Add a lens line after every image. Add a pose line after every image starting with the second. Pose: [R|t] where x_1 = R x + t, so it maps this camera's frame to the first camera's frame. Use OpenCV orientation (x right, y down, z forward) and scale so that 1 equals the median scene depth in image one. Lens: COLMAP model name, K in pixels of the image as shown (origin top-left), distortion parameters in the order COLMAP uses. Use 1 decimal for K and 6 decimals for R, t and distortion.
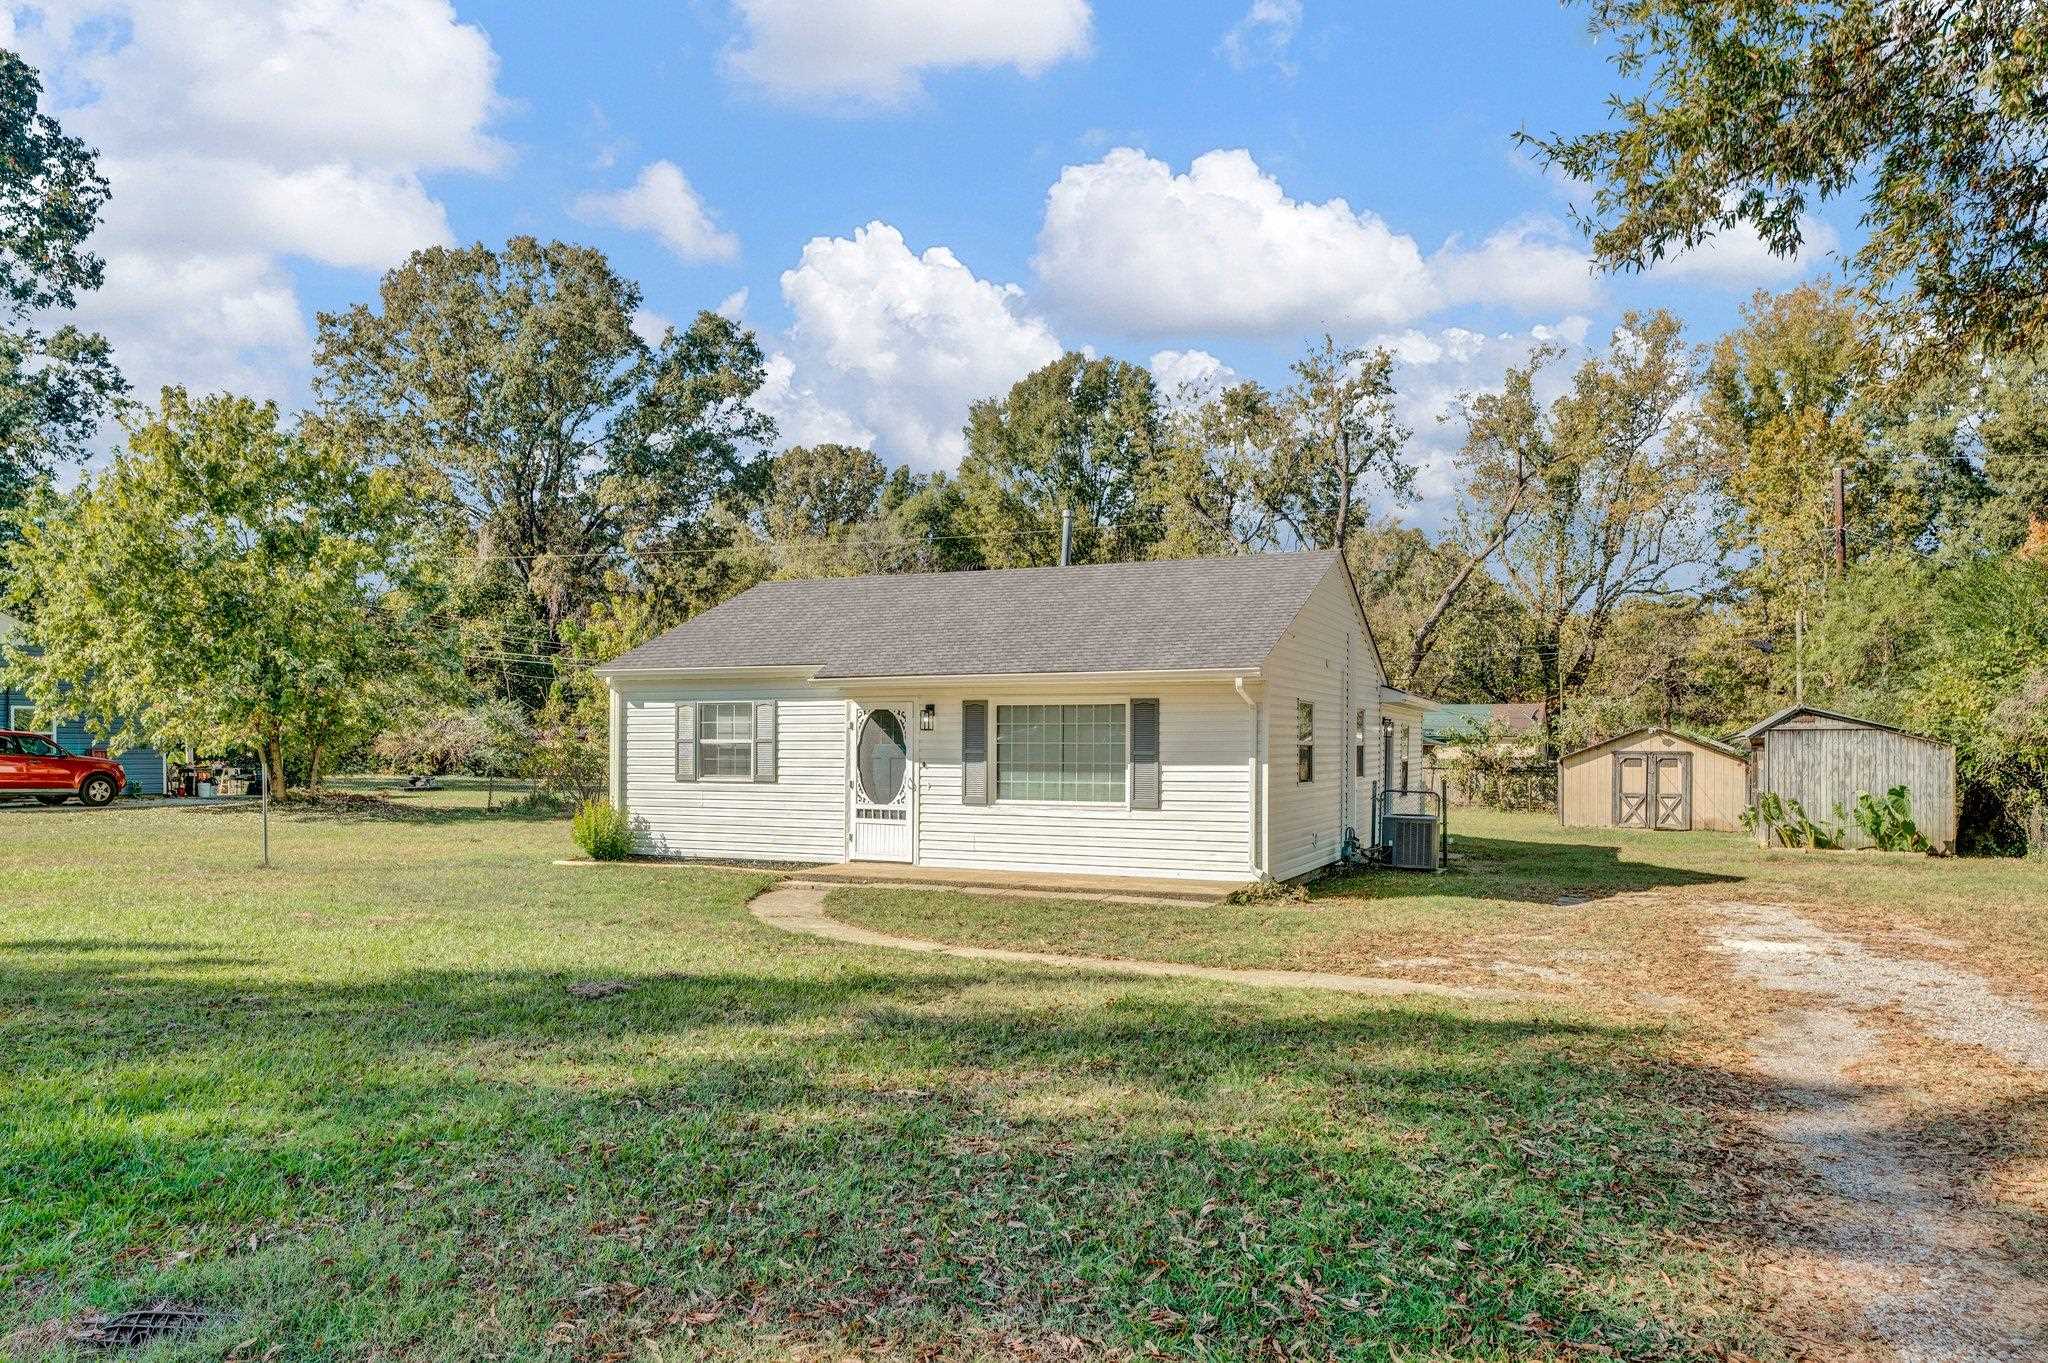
lens RADIAL K [[1357.3, 0, 1016.3], [0, 1357.3, 736.7], [0, 0, 1]] dist [0.019377, 0.000281]
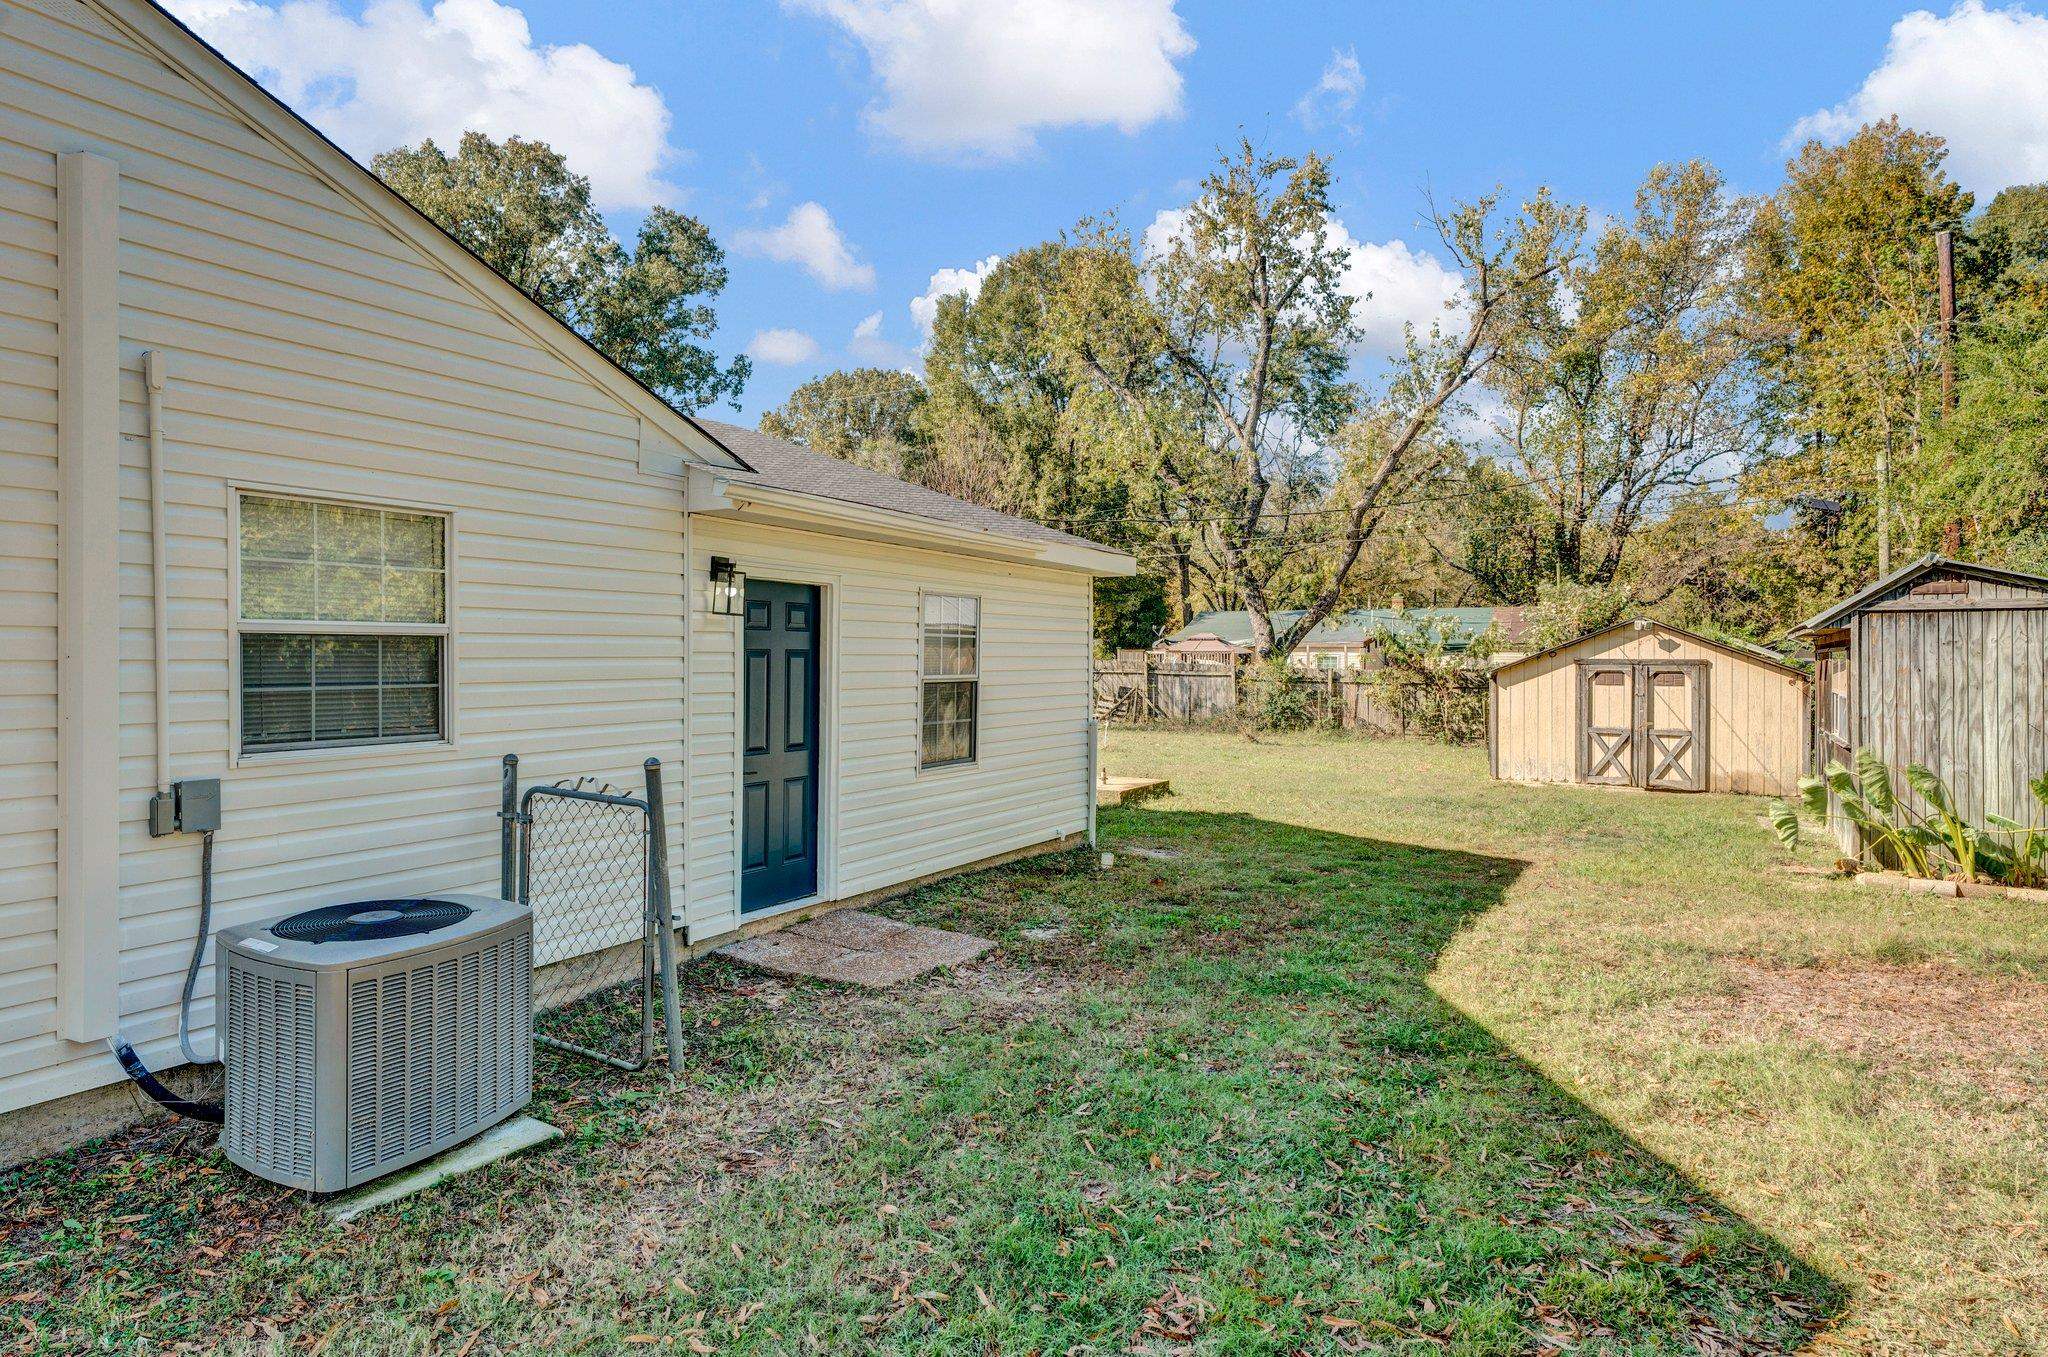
lens RADIAL K [[1155.9, 0, 1023.5], [0, 1155.9, 638.9], [0, 0, 1]] dist [-0.002486, -0.000368]
pose [[0.995126, -0.001620, -0.098600, 0.399979], [0.000724, 0.999958, -0.009123, 0.009891], [0.098610, 0.009007, 0.995085, 0.757377]]
